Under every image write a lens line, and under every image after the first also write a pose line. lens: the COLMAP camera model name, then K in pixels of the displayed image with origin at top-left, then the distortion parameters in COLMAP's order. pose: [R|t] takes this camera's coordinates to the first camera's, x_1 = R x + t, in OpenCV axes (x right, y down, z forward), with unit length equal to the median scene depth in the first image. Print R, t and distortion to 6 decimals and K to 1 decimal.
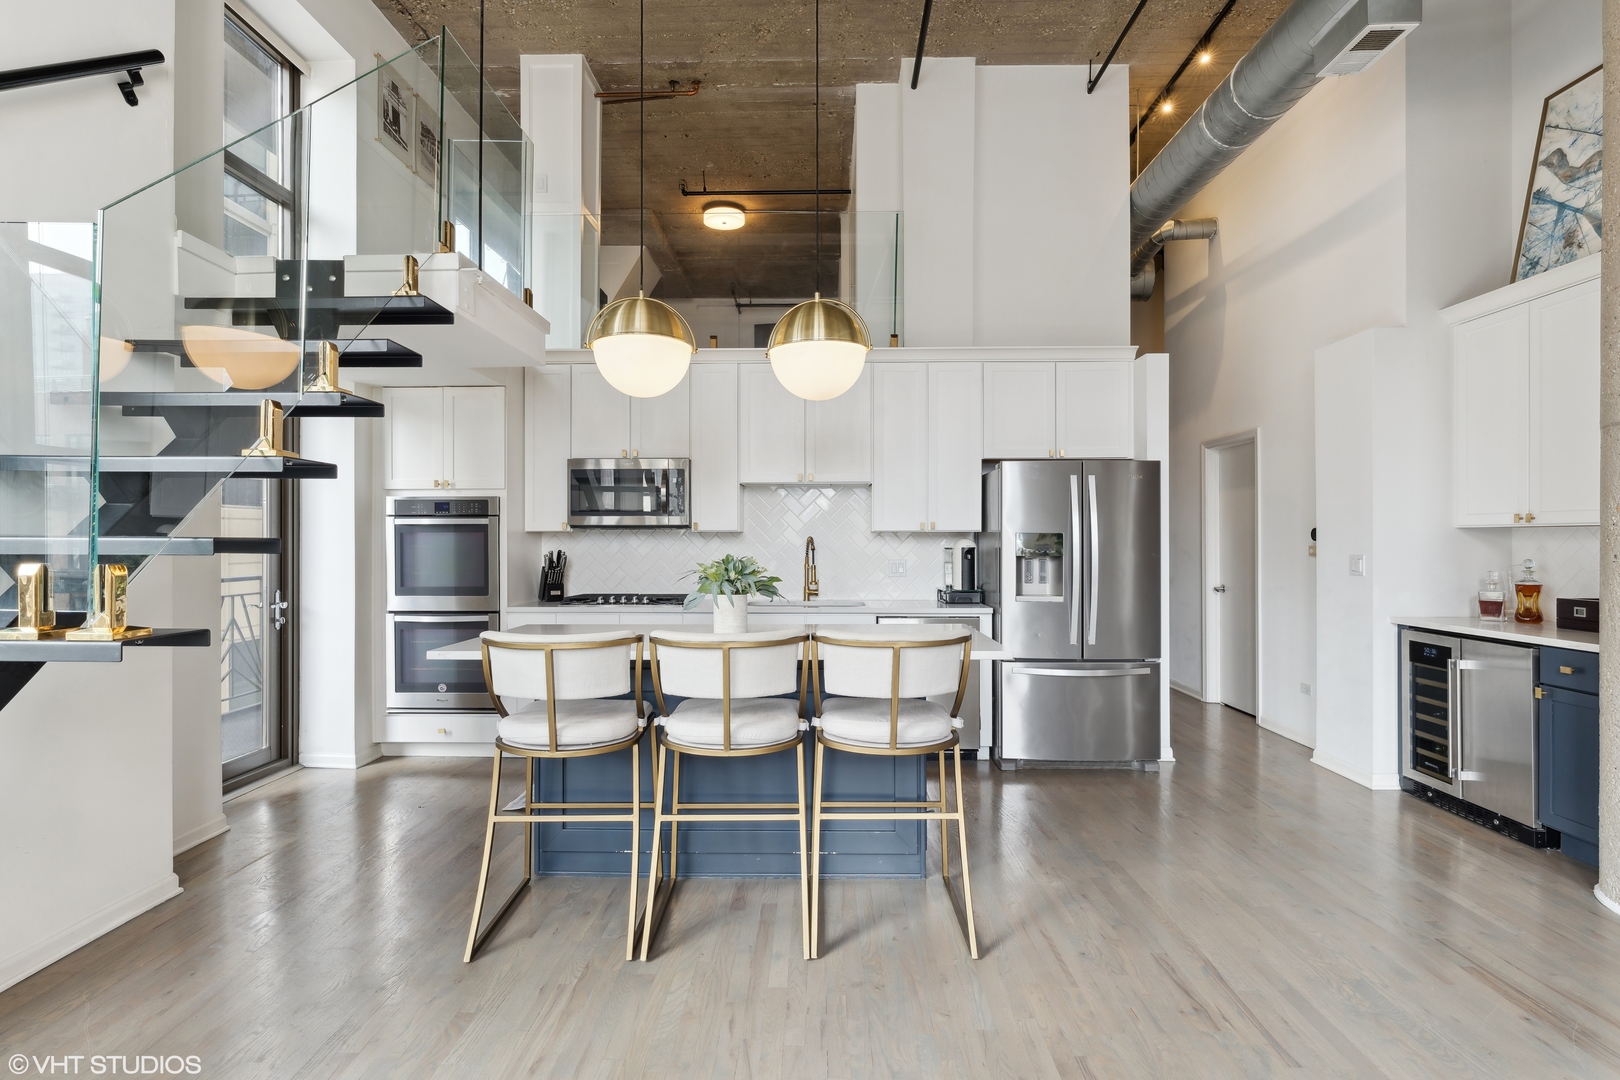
lens RADIAL K [[795.8, 0, 810.0], [0, 795.8, 540.0], [0, 0, 1]] dist [-0.002349, -0.000259]
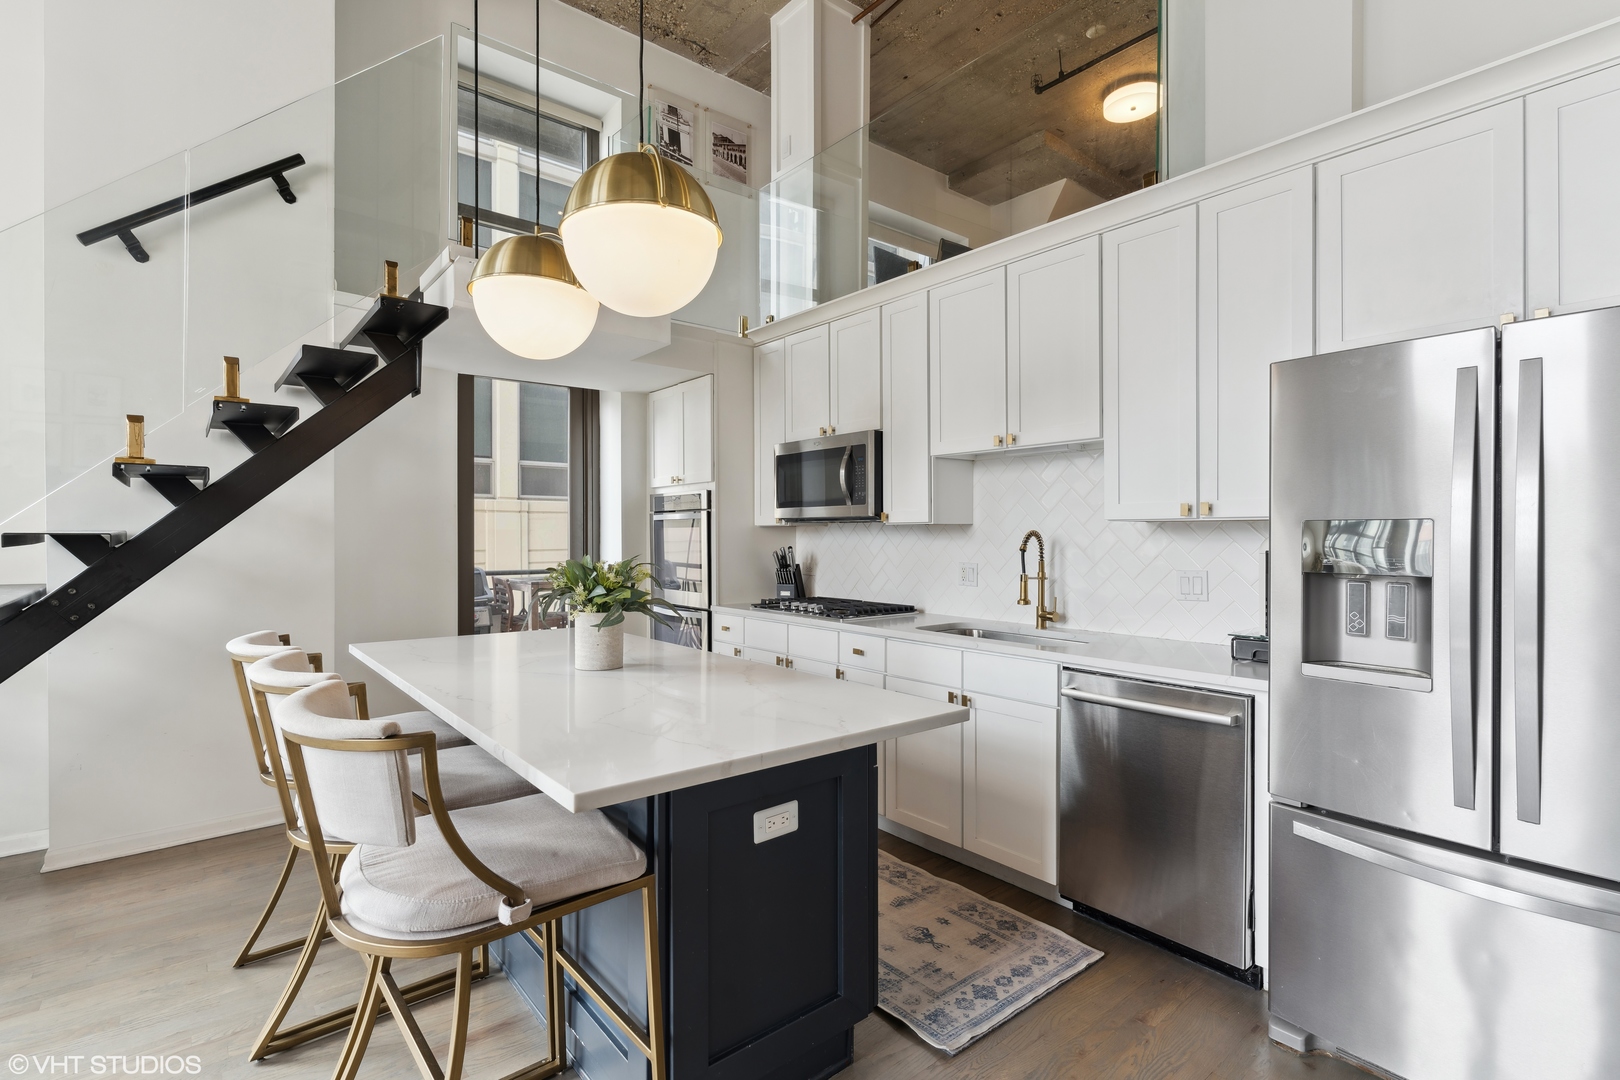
lens RADIAL K [[758.7, 0, 811.1], [0, 758.7, 531.9], [0, 0, 1]] dist [0.000745, -0.000080]
pose [[0.651569, -0.003952, -0.758579, 0.359181], [0.005188, 0.999986, -0.000754, -0.002968], [0.758572, -0.003445, 0.651581, 0.470923]]
